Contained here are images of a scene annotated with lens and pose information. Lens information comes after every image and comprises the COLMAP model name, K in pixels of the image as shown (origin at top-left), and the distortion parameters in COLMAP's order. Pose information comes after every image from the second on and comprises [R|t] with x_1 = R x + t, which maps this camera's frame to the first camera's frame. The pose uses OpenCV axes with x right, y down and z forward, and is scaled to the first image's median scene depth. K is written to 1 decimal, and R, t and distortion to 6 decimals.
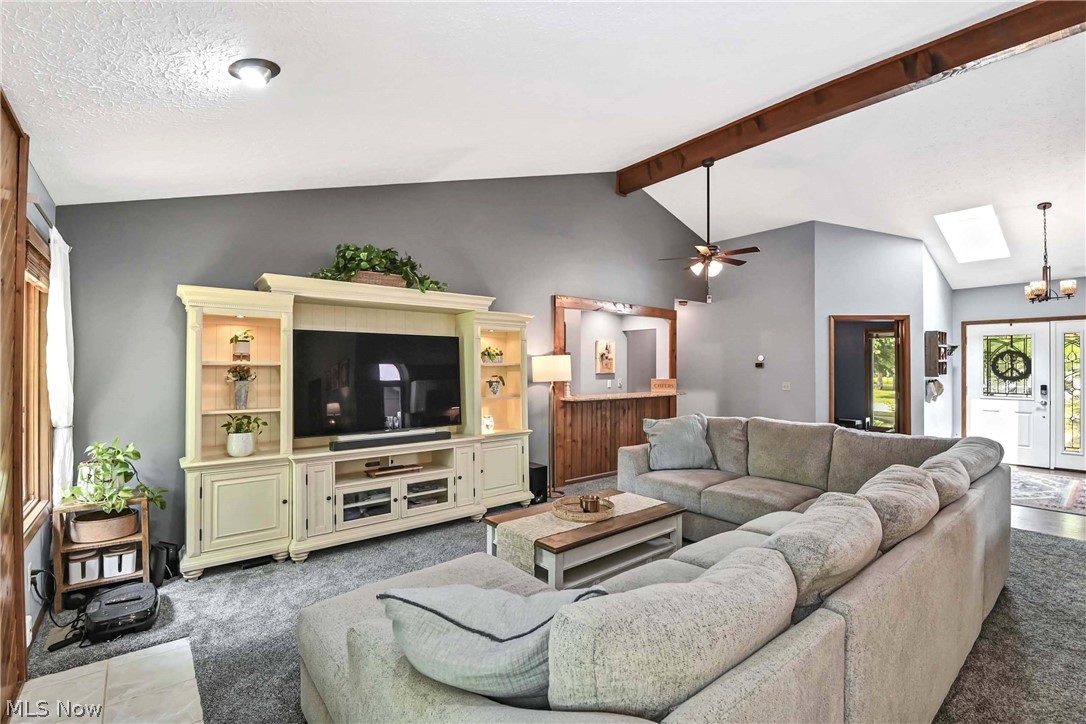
lens RADIAL K [[484.1, 0, 542.1], [0, 484.1, 368.3], [0, 0, 1]] dist [-0.012327, -0.005789]
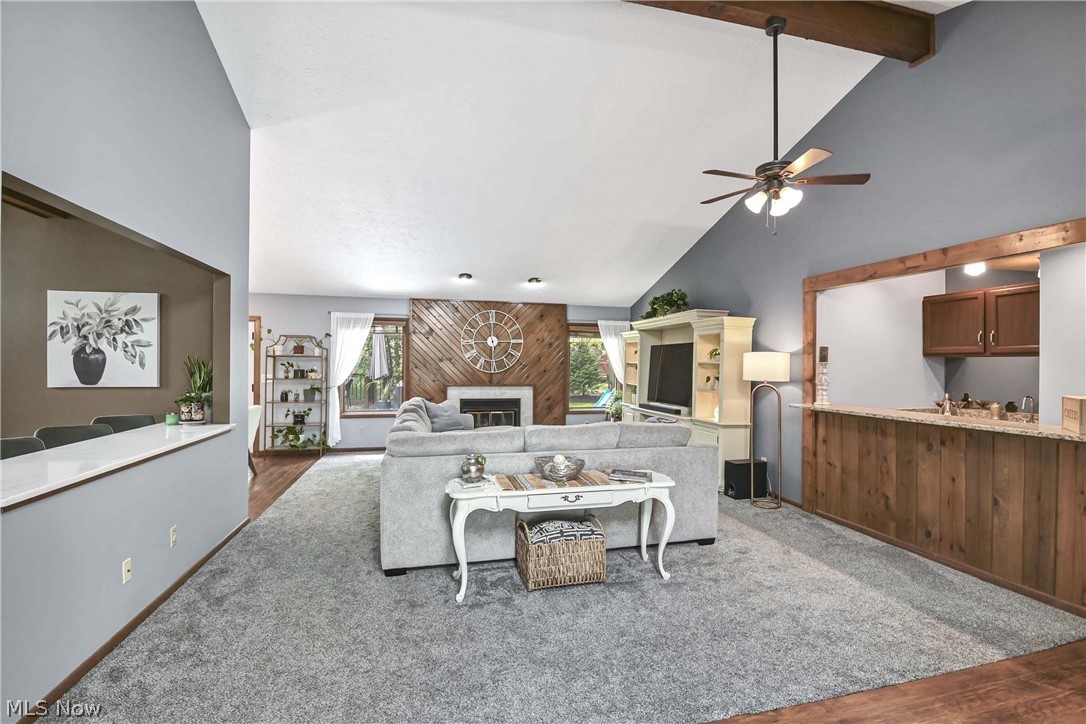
lens RADIAL K [[484.1, 0, 542.8], [0, 484.1, 366.2], [0, 0, 1]] dist [-0.012327, -0.005789]
pose [[-0.432707, 0.002103, -0.901532, 0.850475], [-0.007571, 0.999954, 0.005966, -0.002663], [0.901503, 0.009407, -0.432671, 0.837783]]
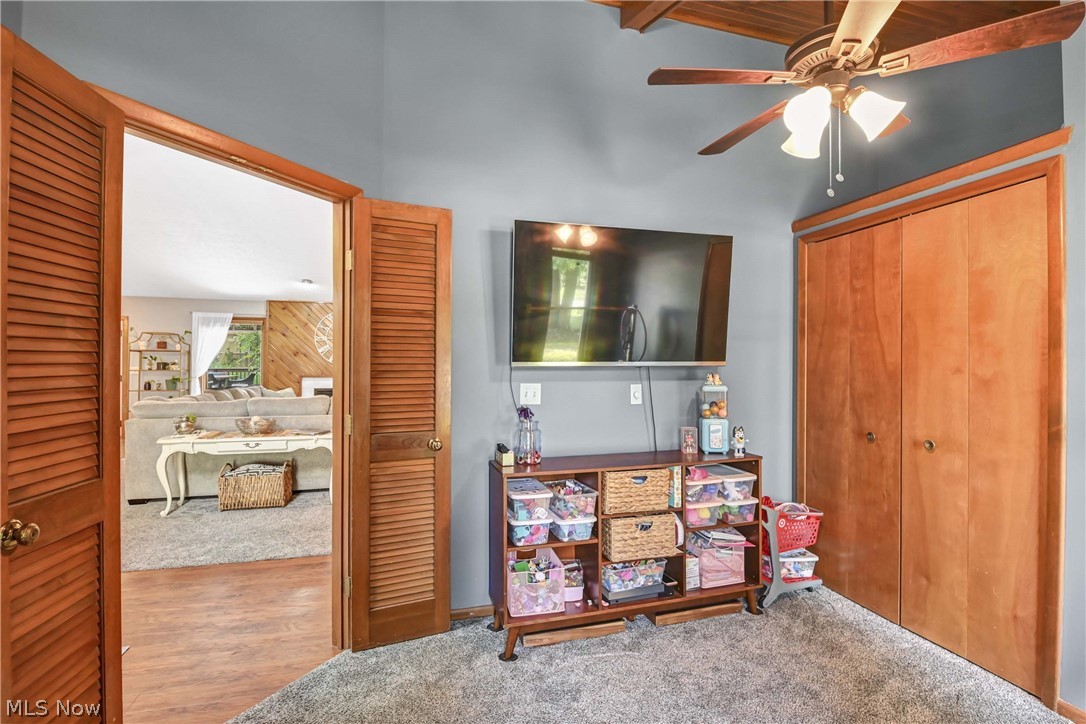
lens RADIAL K [[507.8, 0, 538.3], [0, 507.8, 361.8], [0, 0, 1]] dist [-0.009281, -0.004007]
pose [[-0.413546, -0.005590, -0.910466, 0.891980], [-0.006862, 0.999972, -0.003022, 0.011881], [0.910457, 0.004998, -0.413573, 1.309919]]
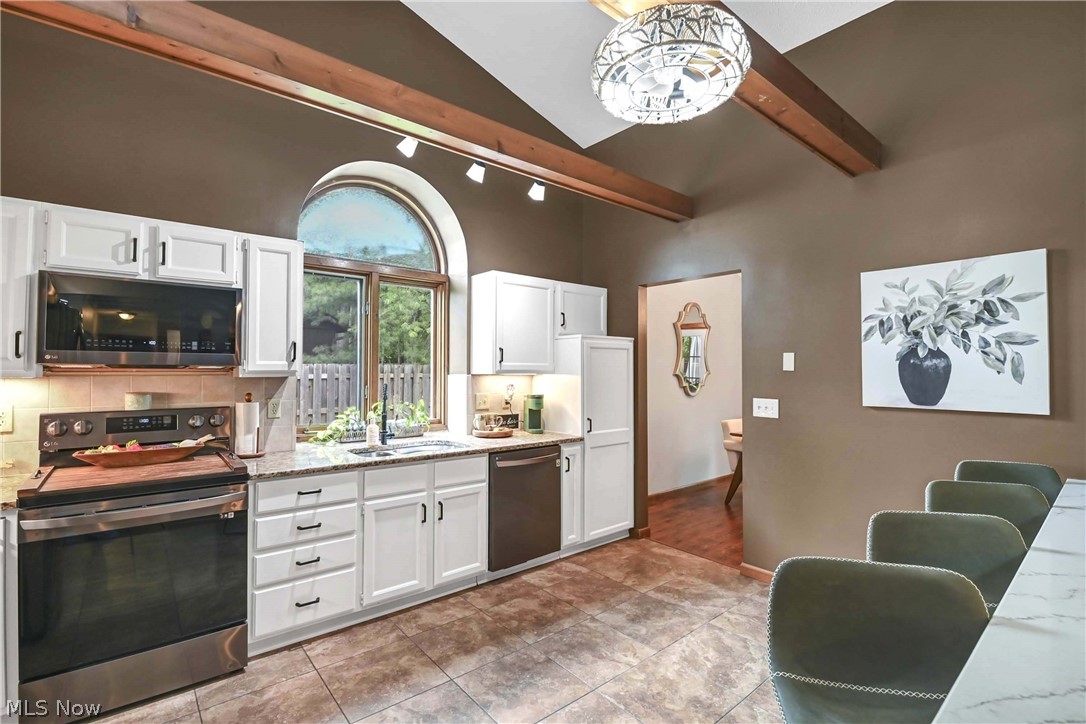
lens RADIAL K [[507.8, 0, 556.4], [0, 507.8, 358.8], [0, 0, 1]] dist [-0.009281, -0.004007]
pose [[-0.999914, -0.005276, -0.012030, 0.867985], [-0.005017, 0.999756, -0.021491, 0.000469], [0.012141, -0.021429, -0.999697, 0.484071]]
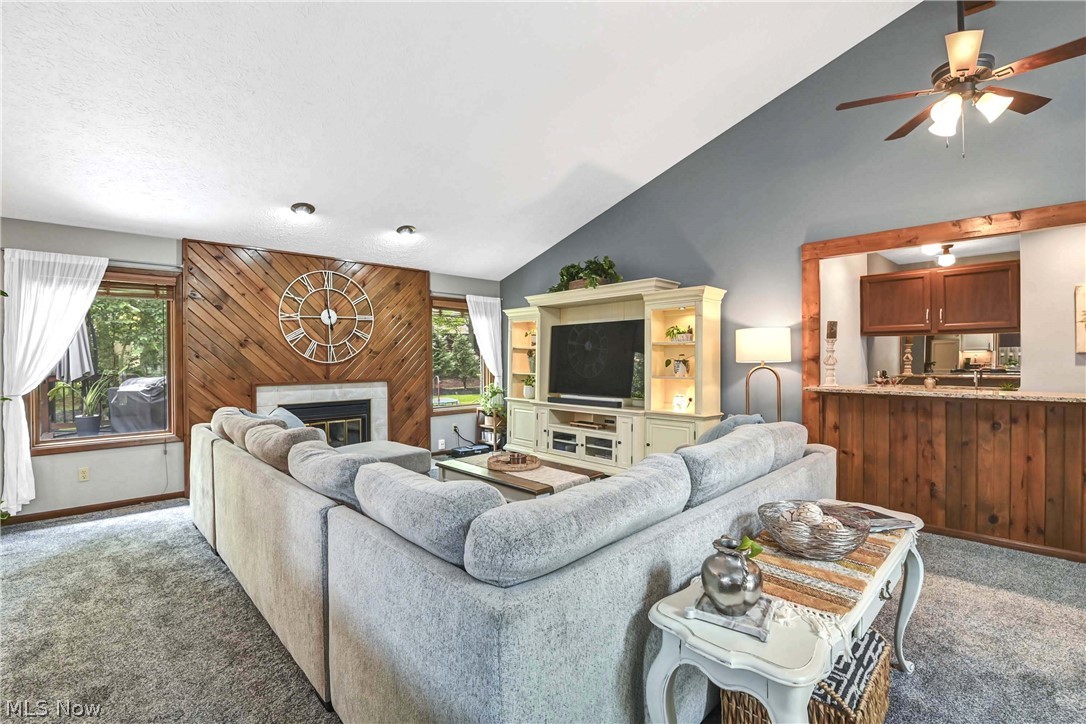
lens RADIAL K [[484.1, 0, 540.8], [0, 484.1, 360.8], [0, 0, 1]] dist [-0.012327, -0.005789]
pose [[0.066024, 0.007579, -0.997789, 0.639714], [0.005797, 0.999951, 0.007979, 0.013558], [0.997801, -0.006311, 0.065977, 0.488027]]
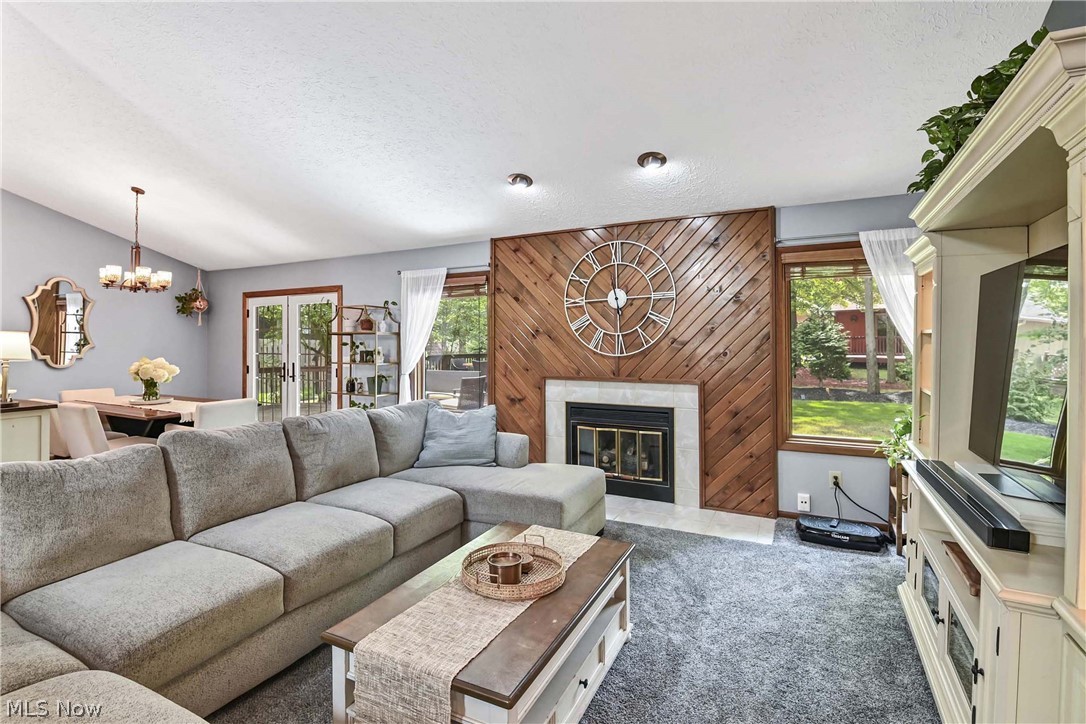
lens RADIAL K [[517.2, 0, 532.9], [0, 517.2, 334.1], [0, 0, 1]] dist [-0.001154, -0.000848]
pose [[-0.922790, 0.001645, -0.385299, 0.159732], [0.006502, 0.999915, -0.011304, -0.001101], [0.385247, -0.012937, -0.922723, 0.796465]]
